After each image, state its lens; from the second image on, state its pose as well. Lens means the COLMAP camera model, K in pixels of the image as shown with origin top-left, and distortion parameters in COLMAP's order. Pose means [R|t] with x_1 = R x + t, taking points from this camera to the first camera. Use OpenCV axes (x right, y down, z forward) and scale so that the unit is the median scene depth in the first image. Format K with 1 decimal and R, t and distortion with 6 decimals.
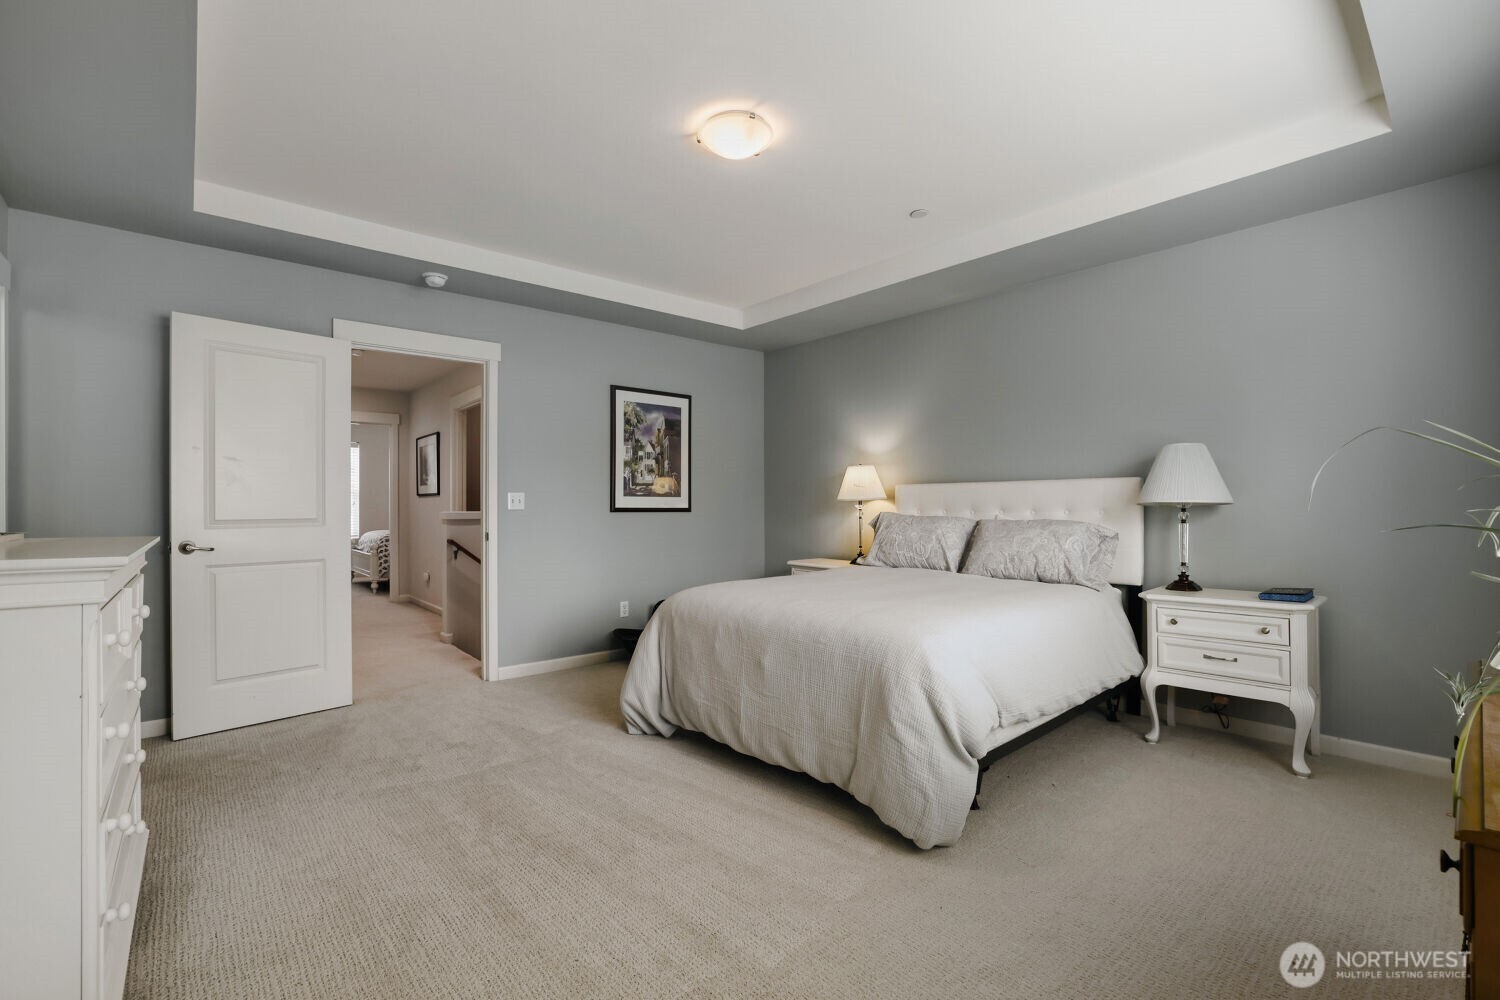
lens RADIAL K [[651.7, 0, 752.9], [0, 651.7, 501.4], [0, 0, 1]] dist [-0.030511, 0.009958]
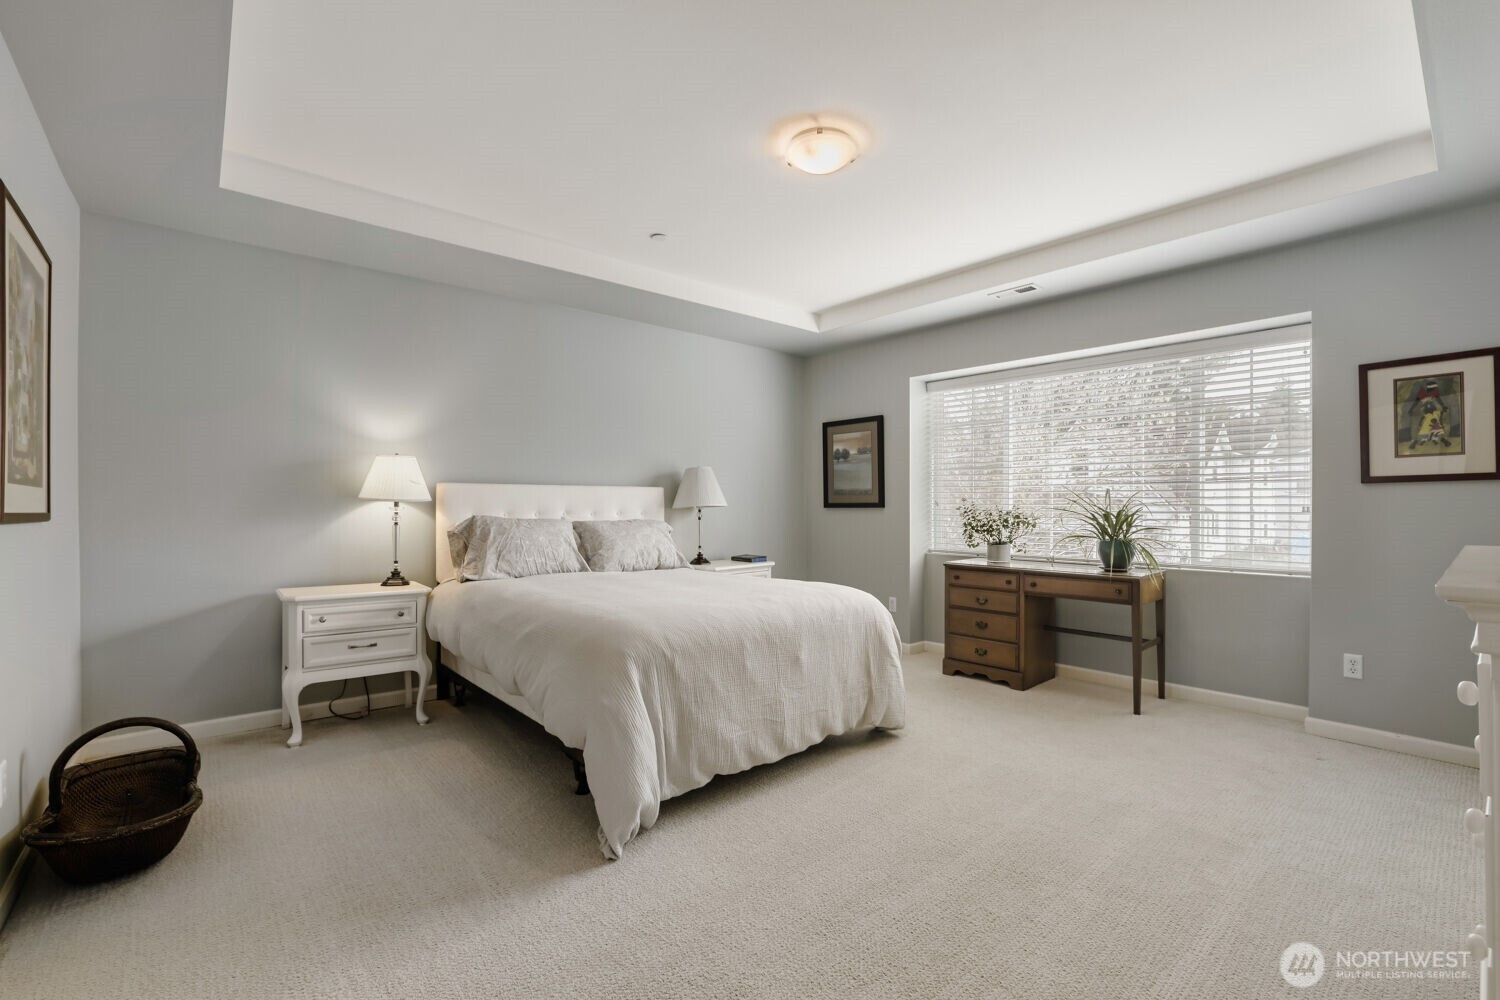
lens RADIAL K [[632.4, 0, 729.7], [0, 632.4, 502.1], [0, 0, 1]] dist [-0.055411, -0.000002]
pose [[0.042915, 0.010018, 0.999029, -0.749860], [-0.007608, 0.999924, -0.009700, 0.005590], [-0.999050, -0.007184, 0.042988, 0.800921]]
